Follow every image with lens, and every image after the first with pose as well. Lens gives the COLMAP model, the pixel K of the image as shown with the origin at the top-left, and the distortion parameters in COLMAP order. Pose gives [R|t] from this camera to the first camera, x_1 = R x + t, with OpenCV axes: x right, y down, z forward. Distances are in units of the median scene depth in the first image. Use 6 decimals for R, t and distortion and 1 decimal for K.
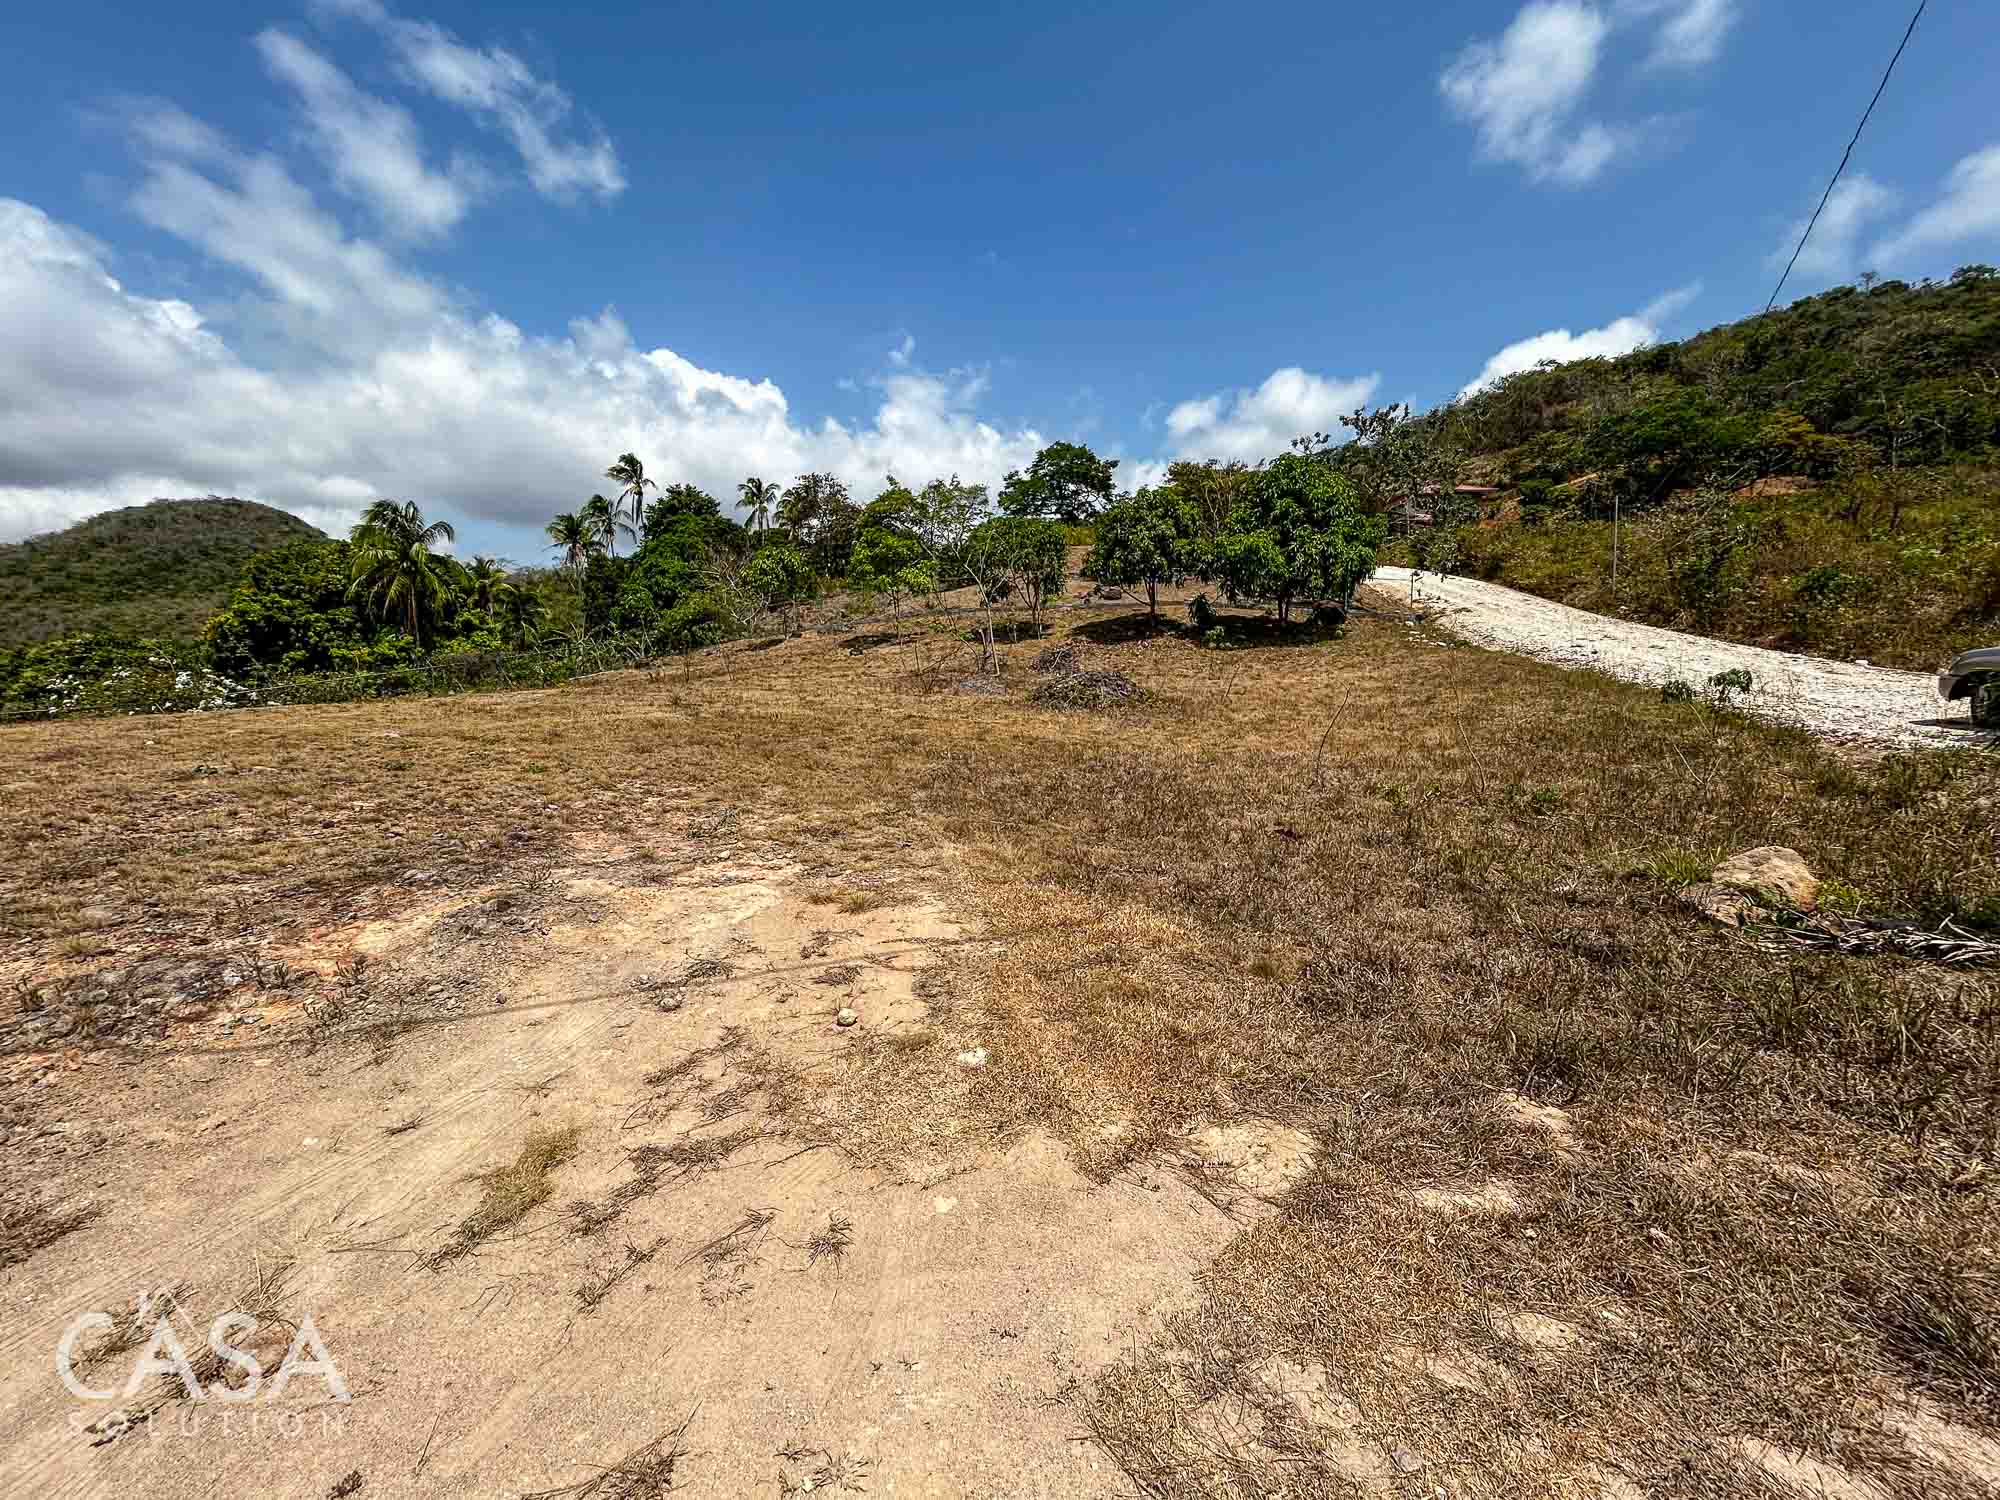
lens RADIAL K [[808.6, 0, 996.2], [0, 808.6, 747.5], [0, 0, 1]] dist [-0.000869, 0.000134]
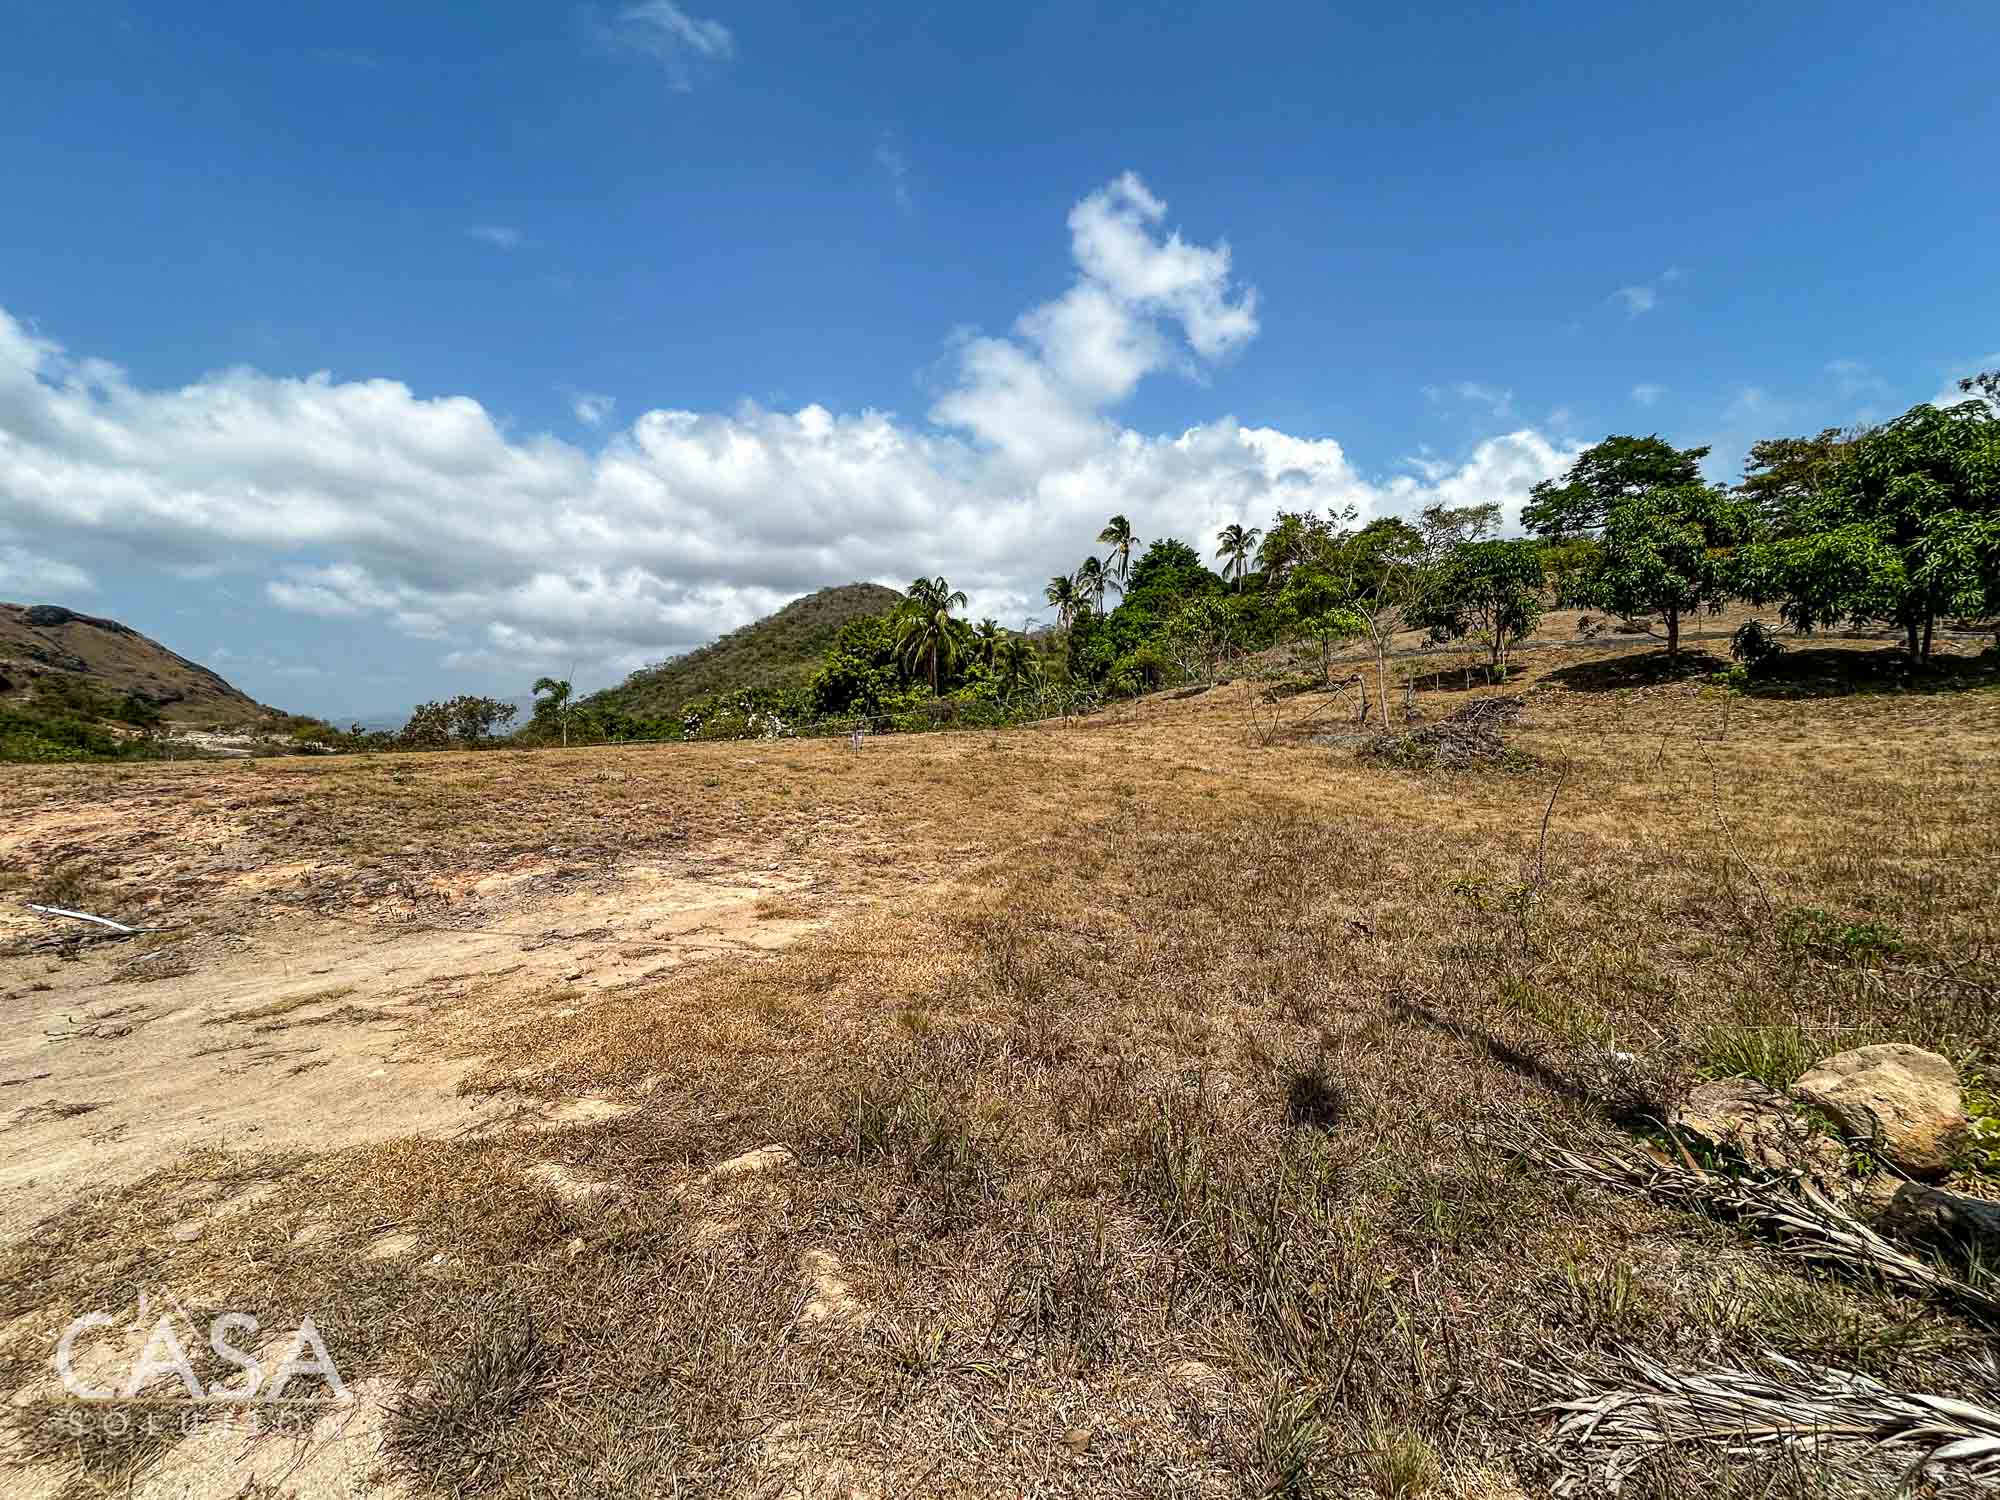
lens RADIAL K [[841.9, 0, 997.8], [0, 841.9, 746.3], [0, 0, 1]] dist [0.001422, 0.000428]
pose [[0.829764, 0.033242, -0.557123, 0.122342], [-0.068006, 0.996809, -0.041808, -0.003266], [0.553955, 0.072578, 0.829377, 0.021621]]
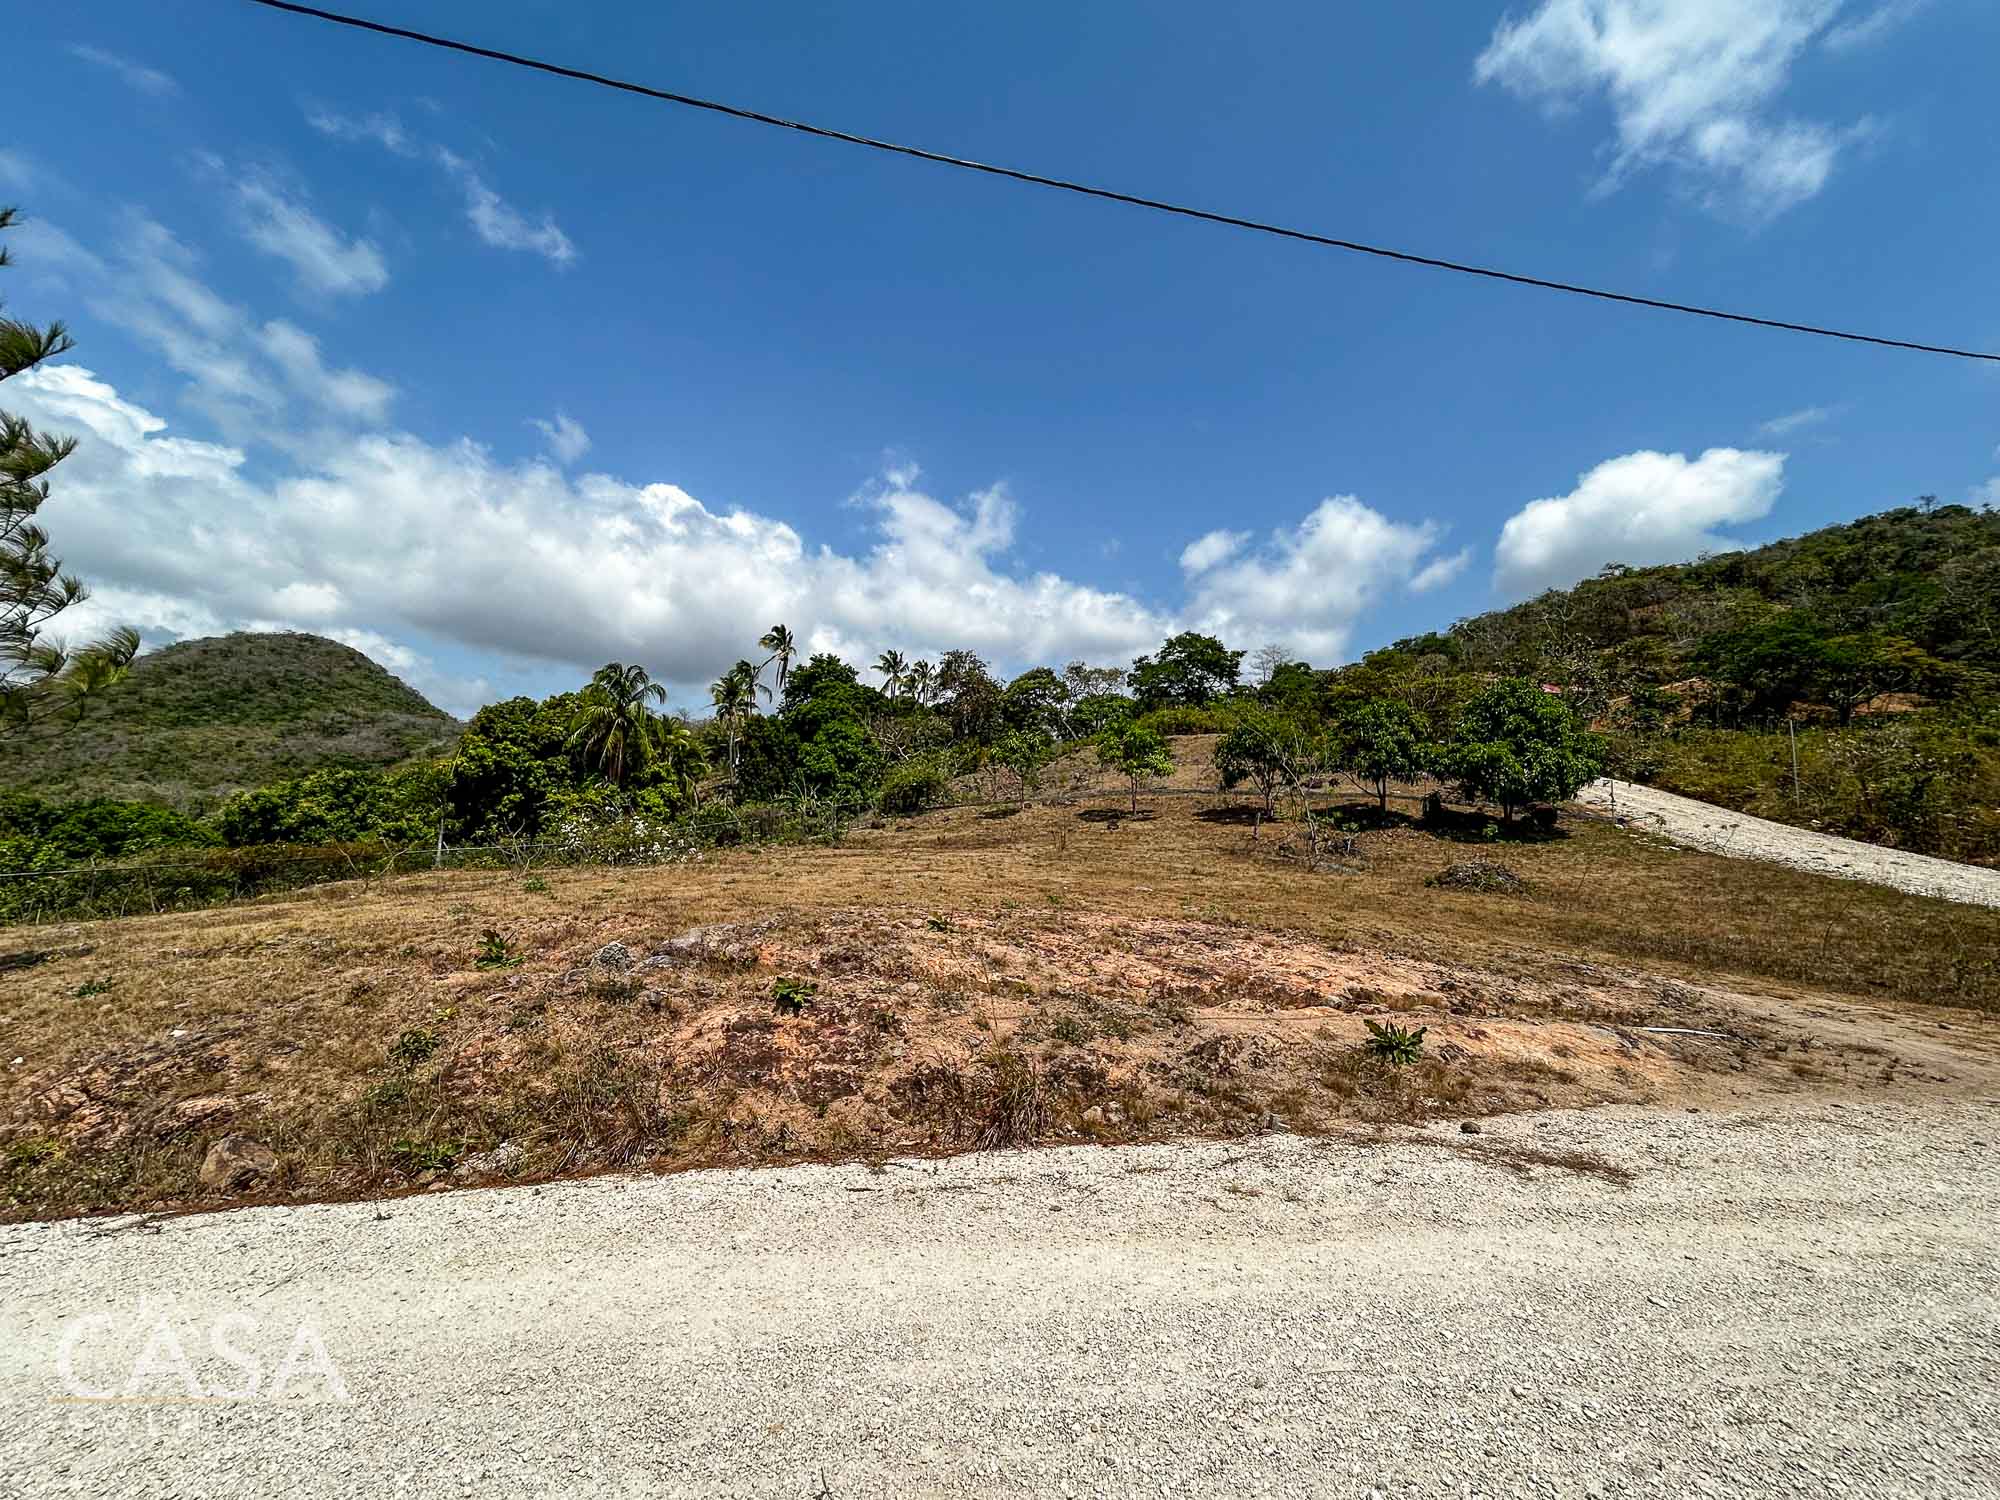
lens RADIAL K [[849.7, 0, 1000.0], [0, 849.7, 750.0], [0, 0, 1]] dist [0.002072, 0.000228]
pose [[0.998304, 0.047629, -0.033470, -0.323761], [-0.053254, 0.979426, -0.194650, 0.017233], [0.023510, 0.196103, 0.980301, -0.194403]]
